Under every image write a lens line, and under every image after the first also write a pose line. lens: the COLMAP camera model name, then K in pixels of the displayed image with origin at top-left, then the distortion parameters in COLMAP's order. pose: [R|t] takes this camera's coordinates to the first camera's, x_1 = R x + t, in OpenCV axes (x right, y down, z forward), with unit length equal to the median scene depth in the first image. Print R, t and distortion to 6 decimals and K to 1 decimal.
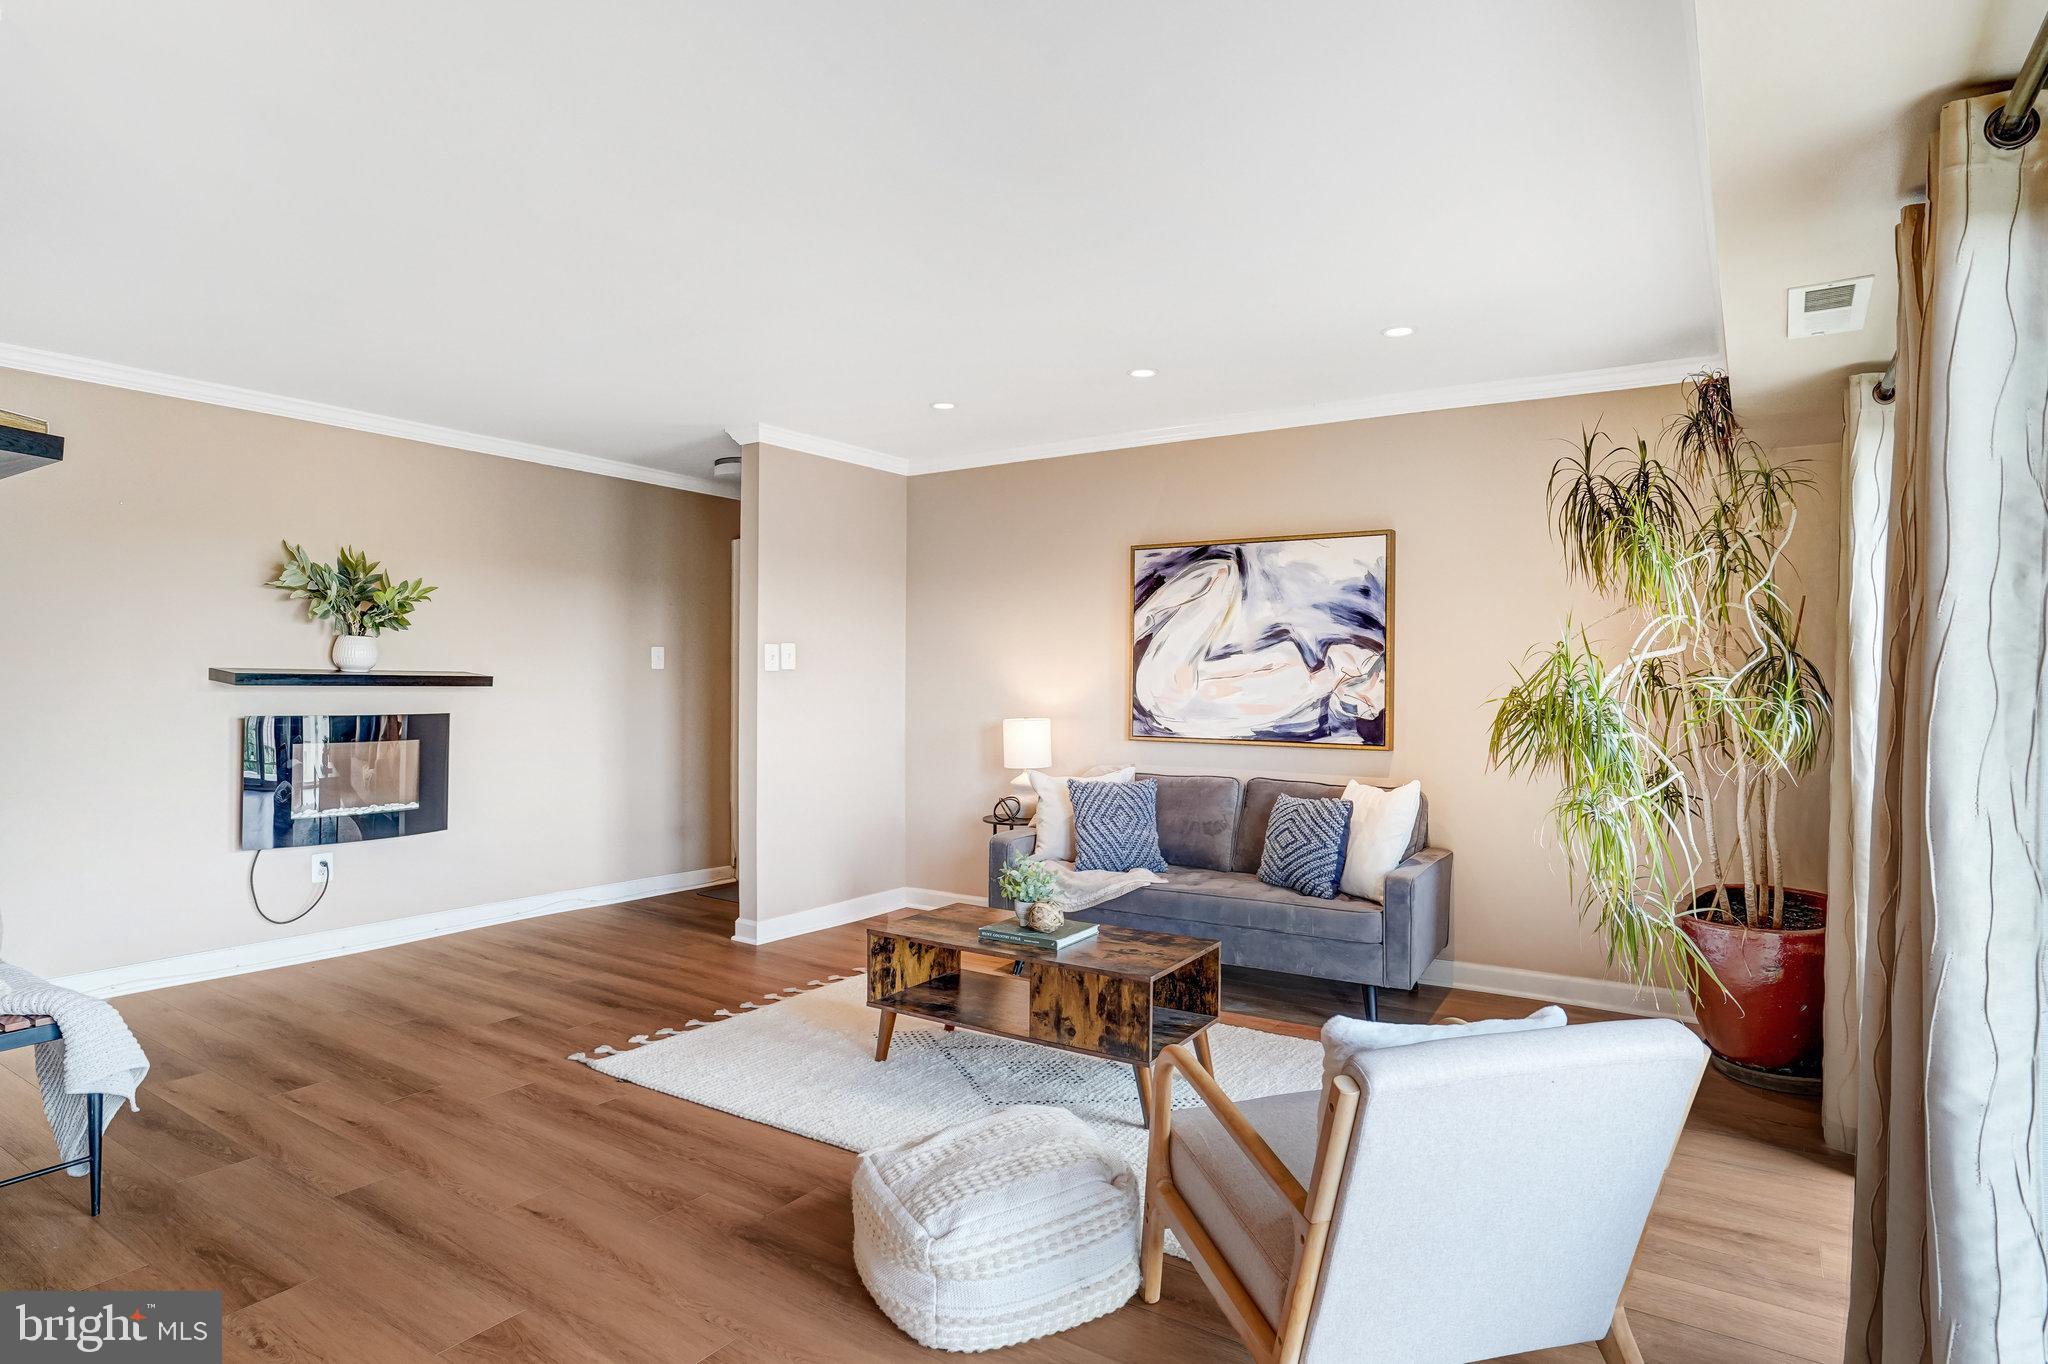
lens RADIAL K [[1166.3, 0, 1015.1], [0, 1166.3, 688.2], [0, 0, 1]] dist [-0.021290, 0.015596]
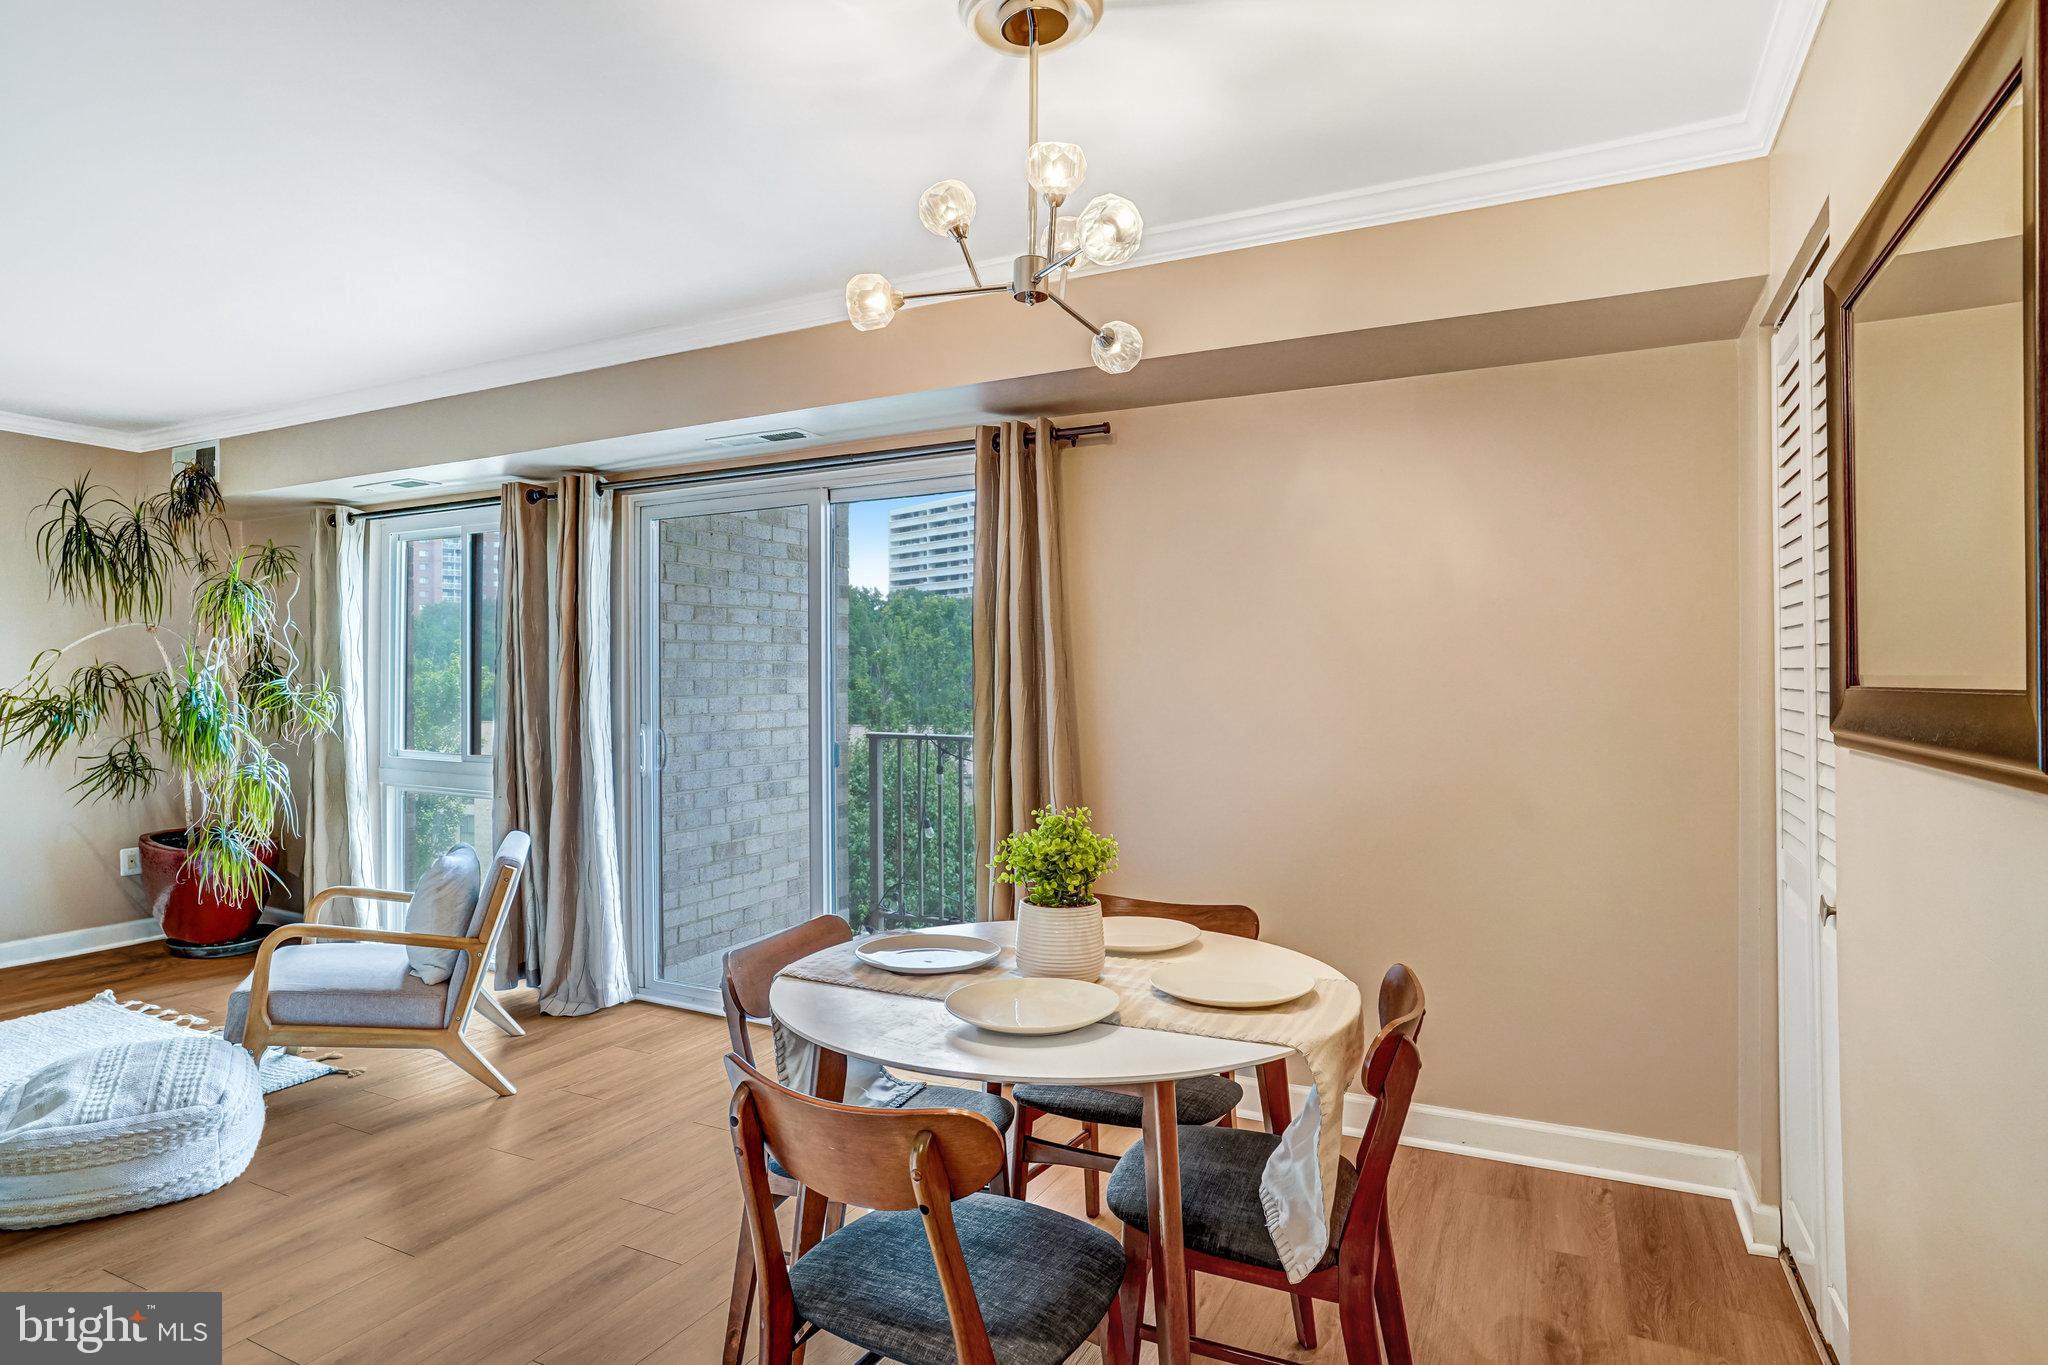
lens RADIAL K [[1074.7, 0, 1017.5], [0, 1074.7, 678.9], [0, 0, 1]] dist [0.001105, 0.001201]
pose [[-0.084023, -0.004570, 0.996453, -0.583441], [0.010575, 0.999929, 0.005477, -0.005377], [-0.996408, 0.010998, -0.083969, 0.078060]]
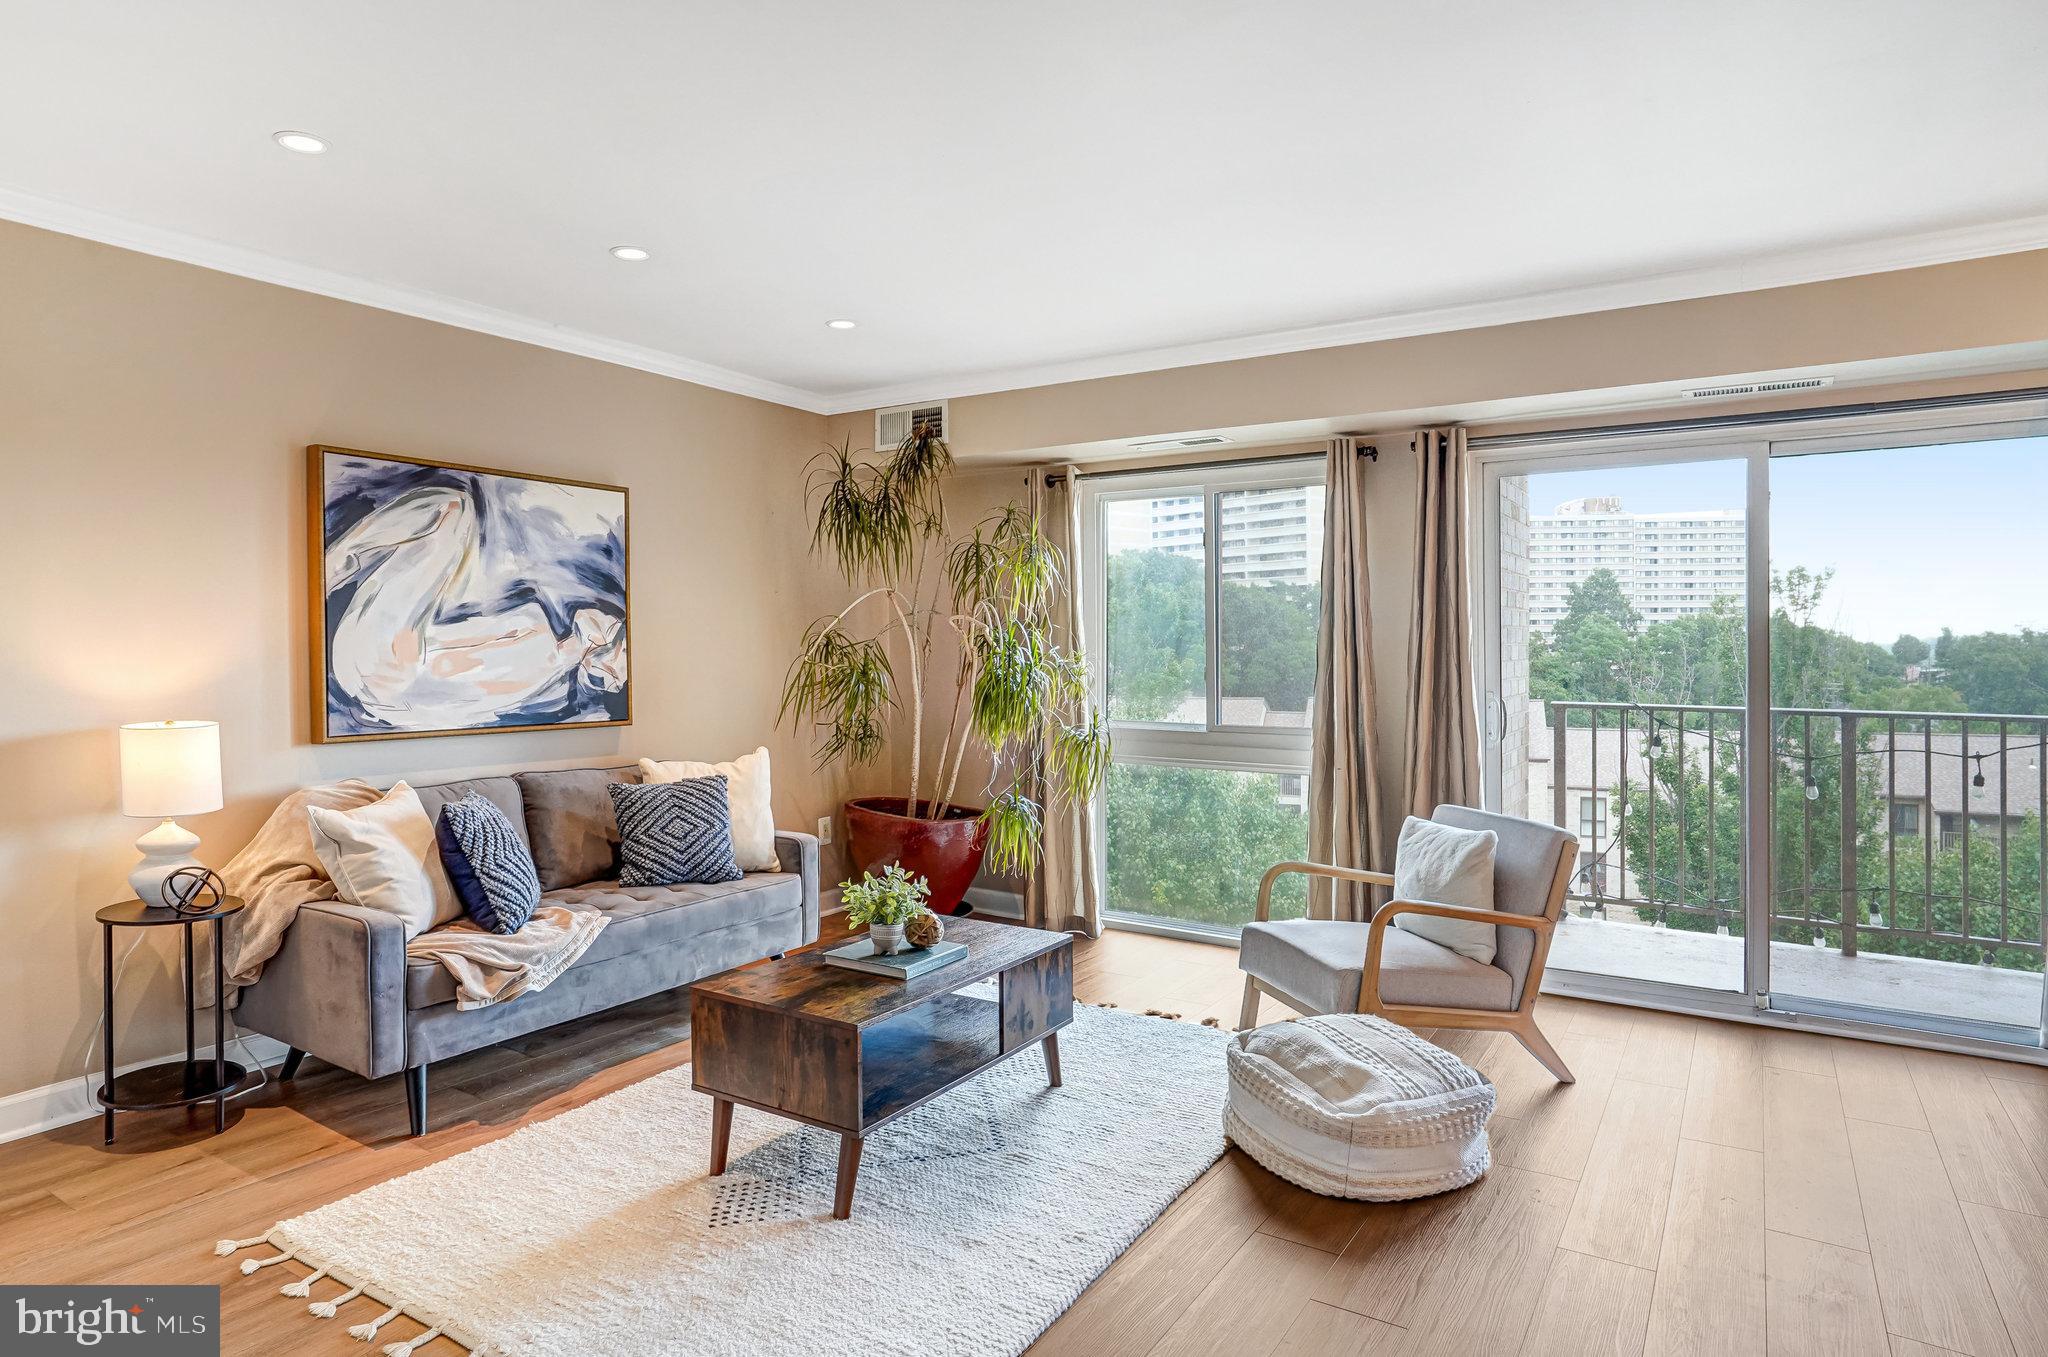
lens RADIAL K [[1166.3, 0, 1022.2], [0, 1166.3, 636.8], [0, 0, 1]] dist [-0.021290, 0.015596]
pose [[0.005685, 0.004378, 0.999974, -0.579811], [0.008610, 0.999953, -0.004426, -0.009615], [-0.999947, 0.008635, 0.005647, 0.648057]]
